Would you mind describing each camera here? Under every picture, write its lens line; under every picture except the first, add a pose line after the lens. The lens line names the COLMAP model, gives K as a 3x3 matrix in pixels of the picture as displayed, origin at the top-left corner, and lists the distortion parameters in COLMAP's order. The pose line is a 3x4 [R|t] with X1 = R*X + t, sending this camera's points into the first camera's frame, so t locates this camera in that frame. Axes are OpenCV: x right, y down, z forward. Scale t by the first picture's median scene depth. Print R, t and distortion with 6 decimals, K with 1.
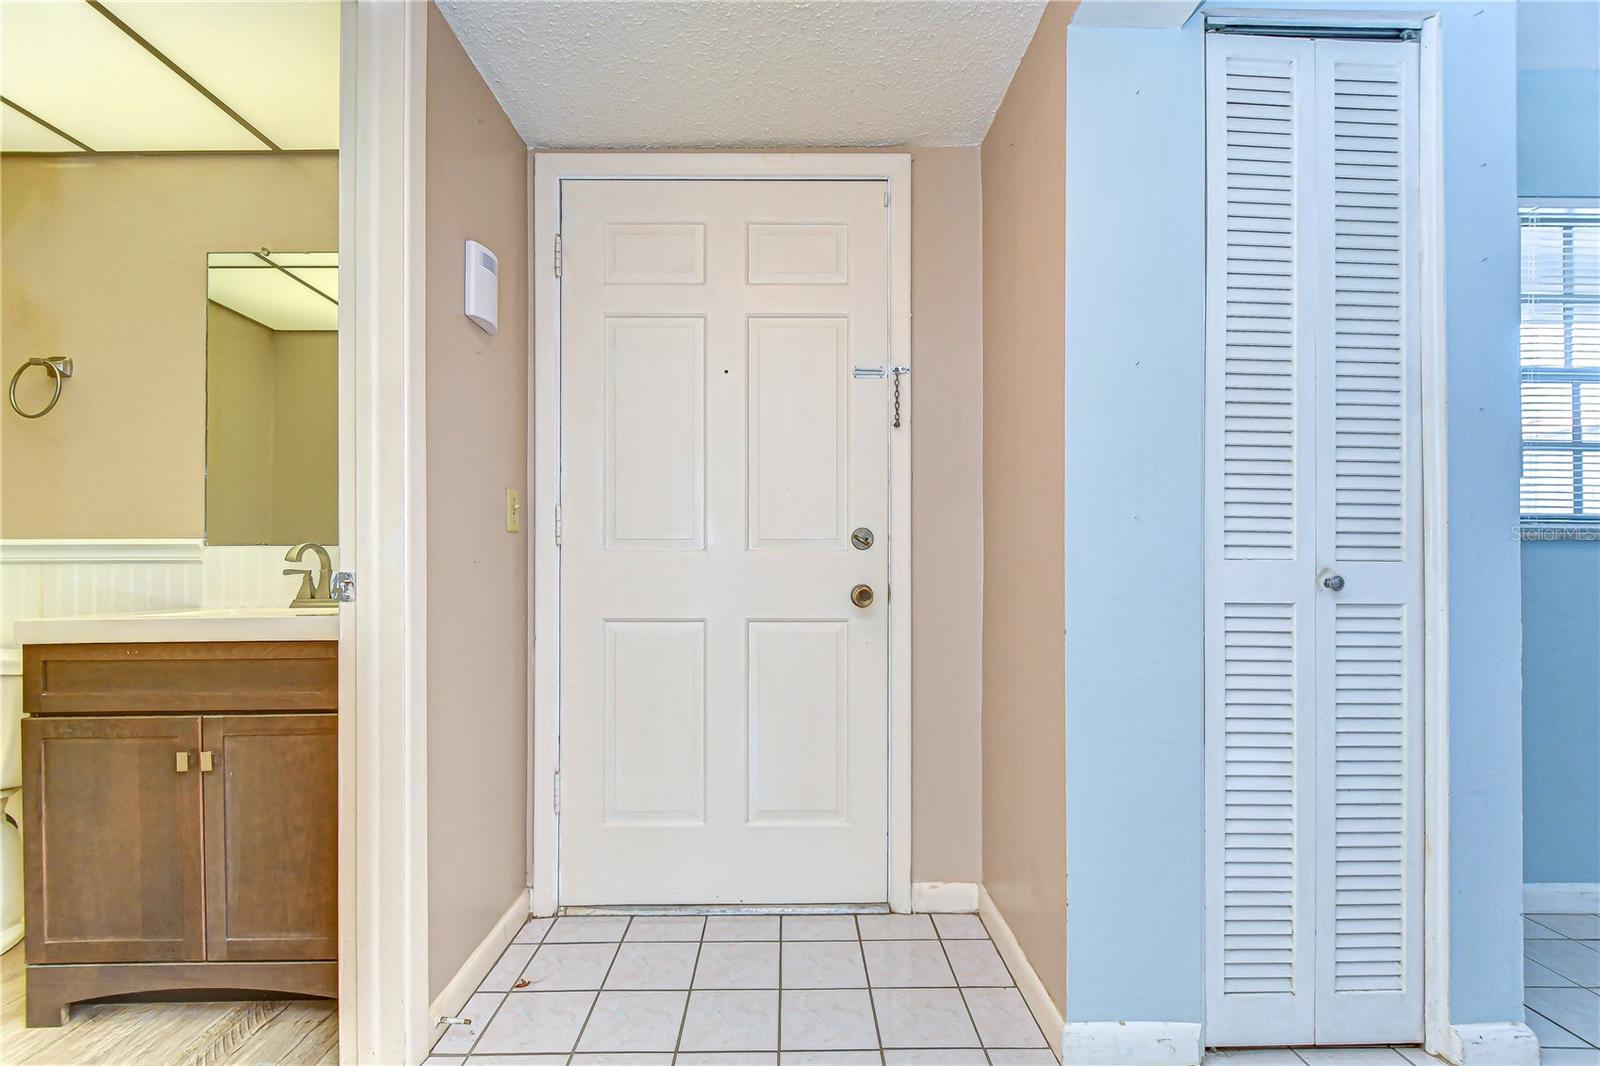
lens RADIAL K [[678.9, 0, 800.7], [0, 678.9, 571.3], [0, 0, 1]] dist [0.002876, -0.006405]
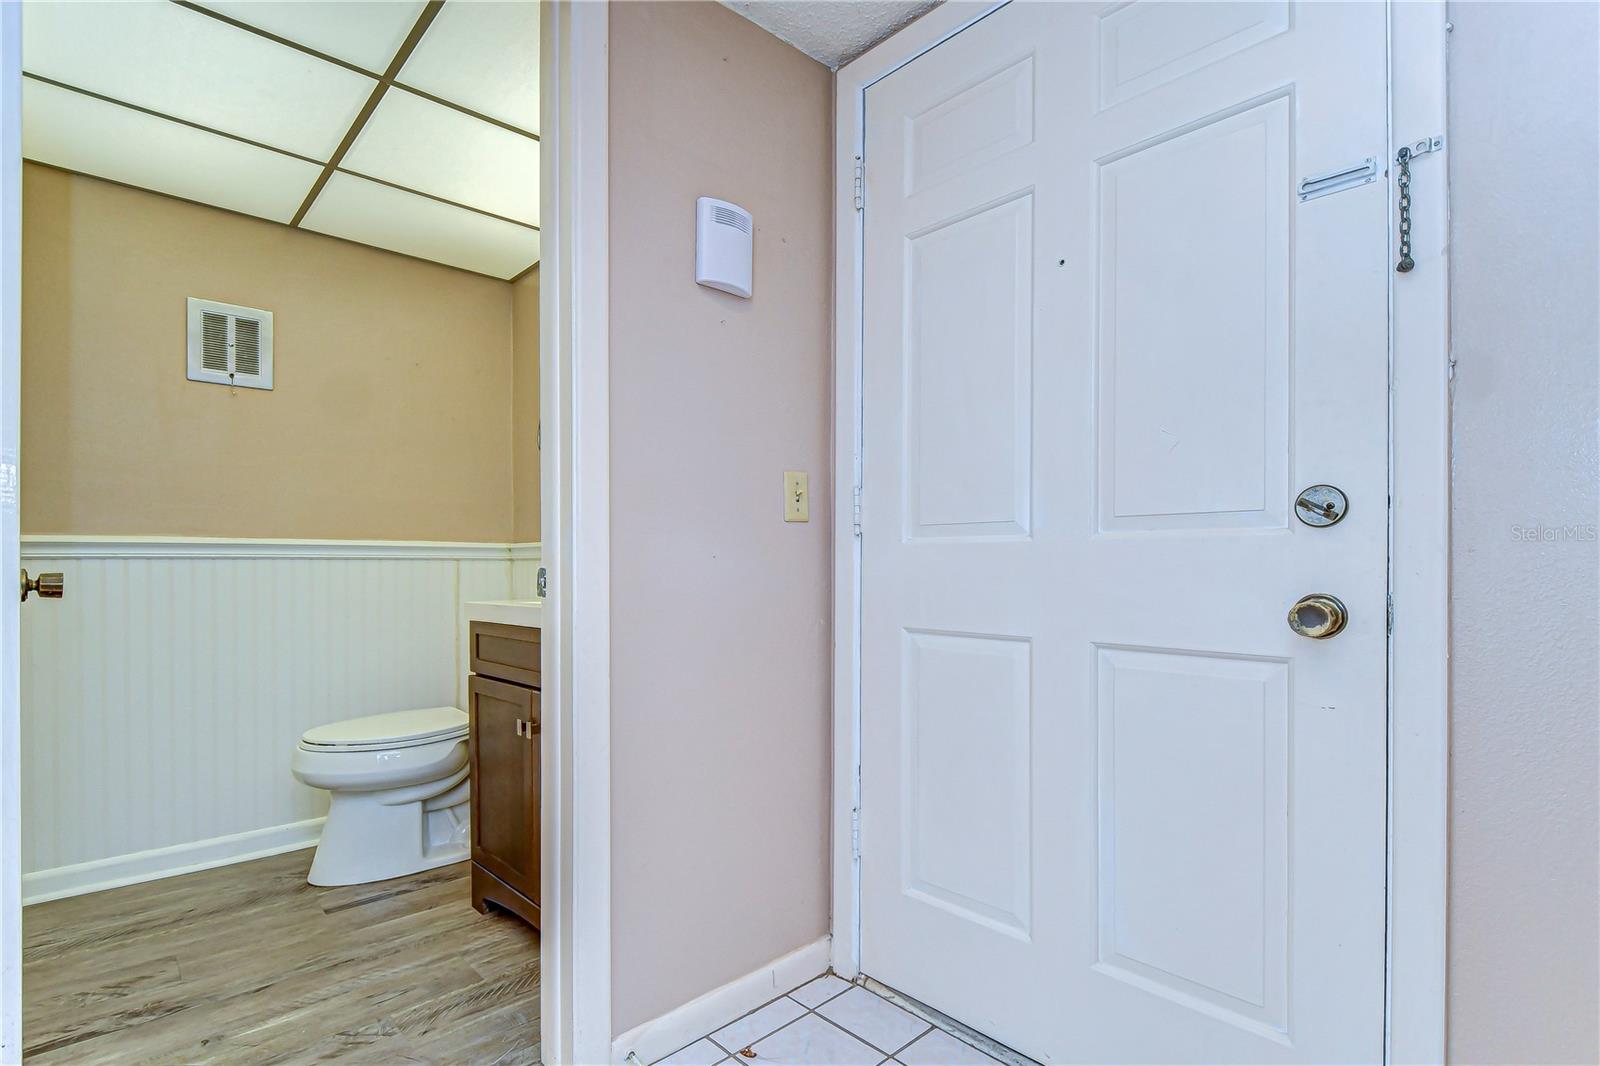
lens RADIAL K [[720.4, 0, 798.6], [0, 720.4, 569.4], [0, 0, 1]] dist [0.005999, -0.007738]
pose [[0.677245, 0.005825, -0.735734, 0.235932], [-0.003632, 0.999983, 0.004574, -0.001022], [0.735748, -0.000425, 0.677255, 0.349457]]
